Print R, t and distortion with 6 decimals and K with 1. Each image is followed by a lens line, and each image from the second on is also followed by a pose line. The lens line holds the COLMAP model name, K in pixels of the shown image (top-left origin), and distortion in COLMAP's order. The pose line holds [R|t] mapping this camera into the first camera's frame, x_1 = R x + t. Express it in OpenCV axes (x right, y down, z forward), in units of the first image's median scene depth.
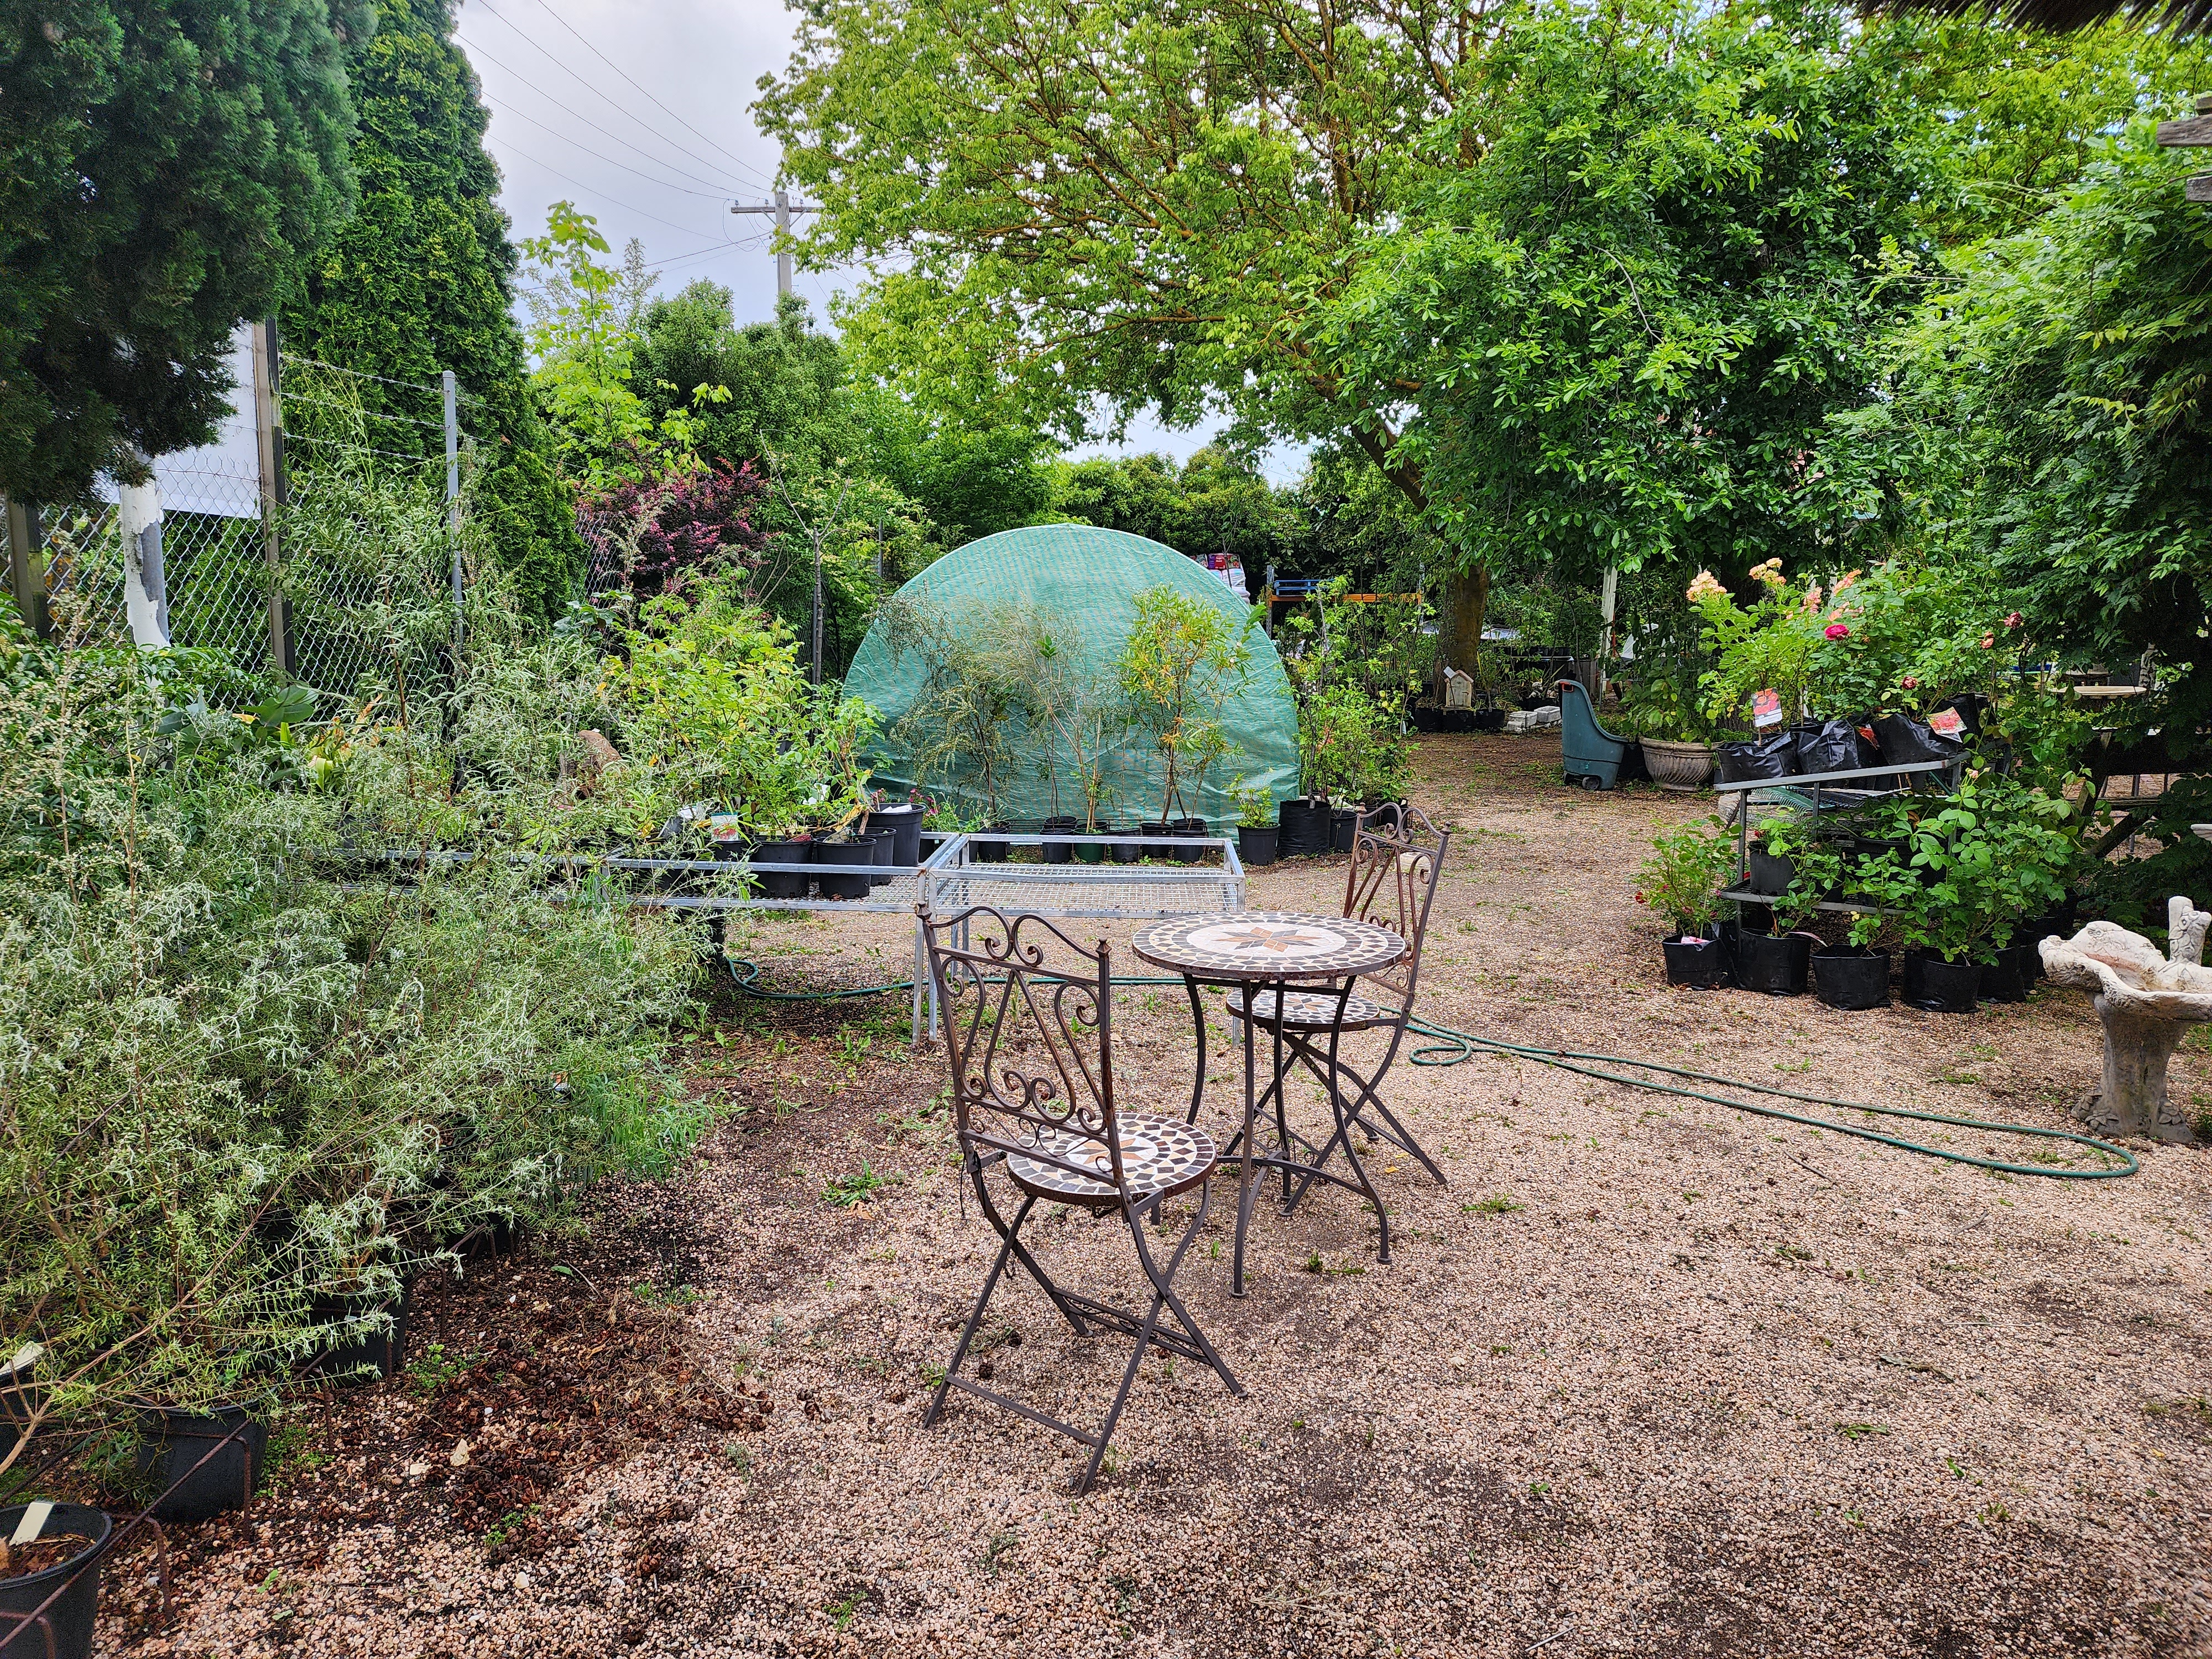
lens RADIAL K [[1501.8, 0, 1100.3], [0, 1501.8, 814.1], [0, 0, 1]] dist [0.103156, -0.088674]
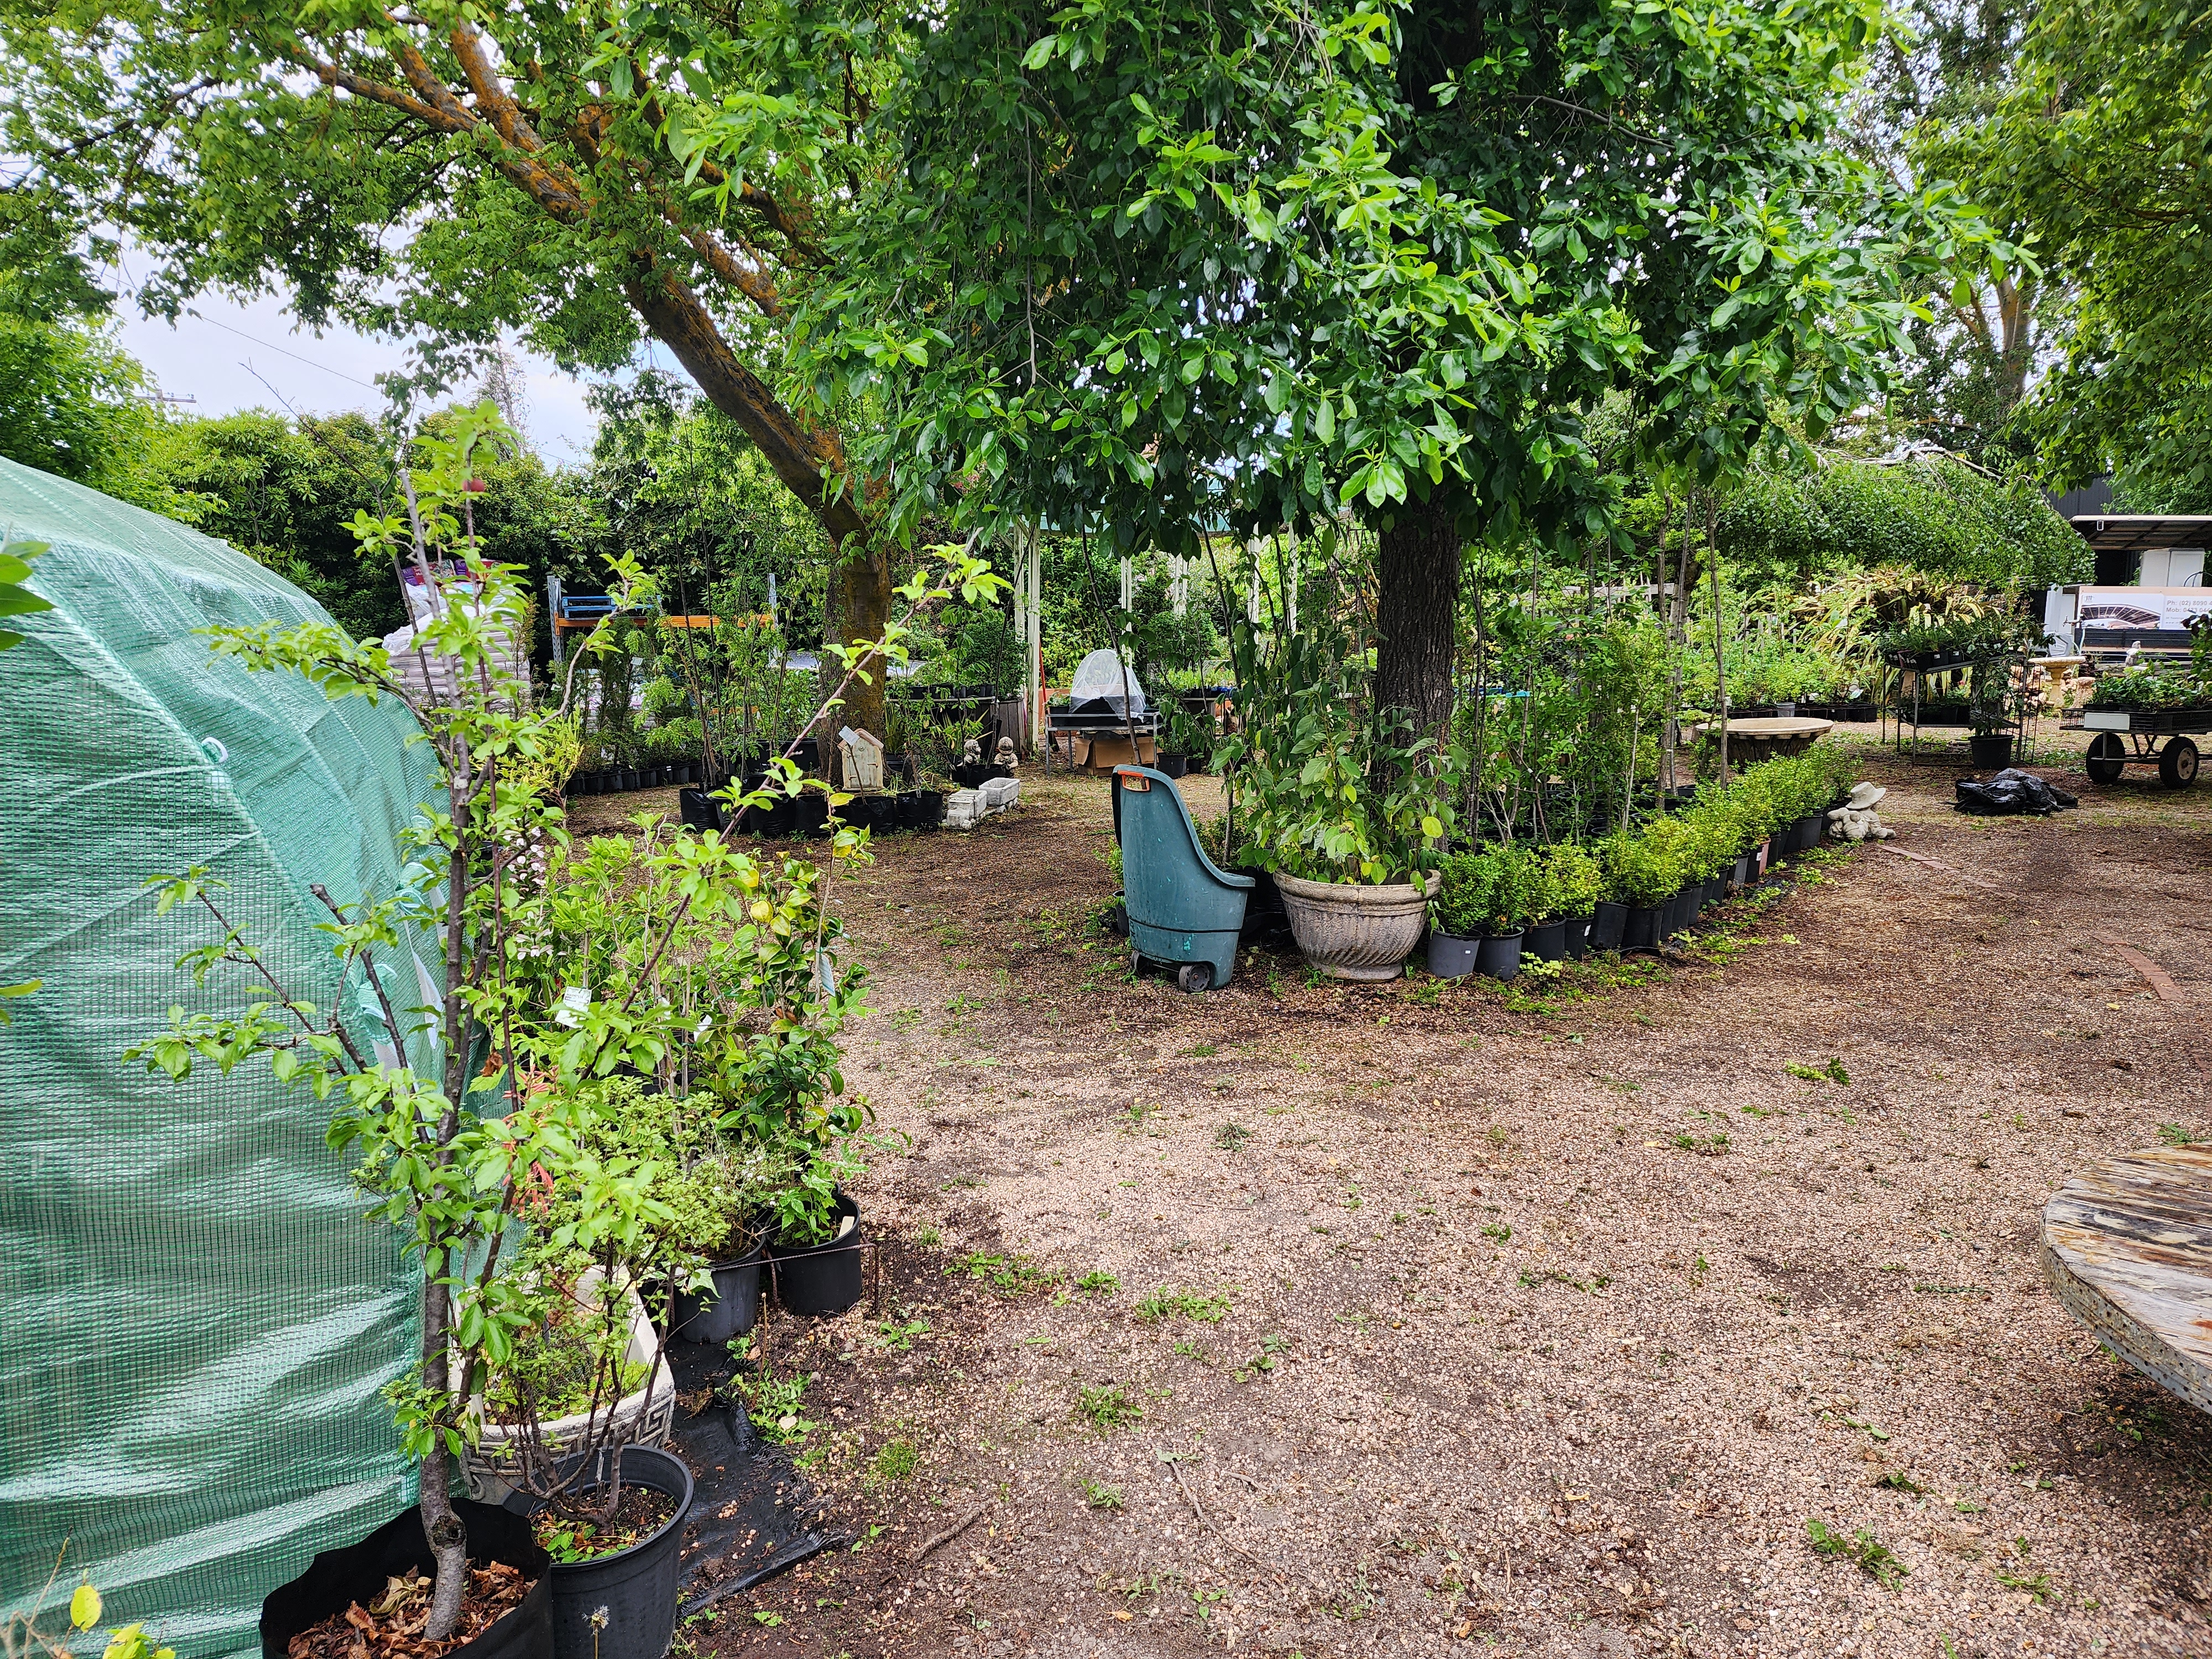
lens RADIAL K [[1501.8, 0, 1100.3], [0, 1501.8, 814.1], [0, 0, 1]] dist [0.103156, -0.088674]
pose [[0.909998, -0.073893, 0.407975, 0.074284], [0.082160, 0.996615, -0.002750, -0.050725], [-0.406391, 0.036022, 0.912989, 0.401678]]
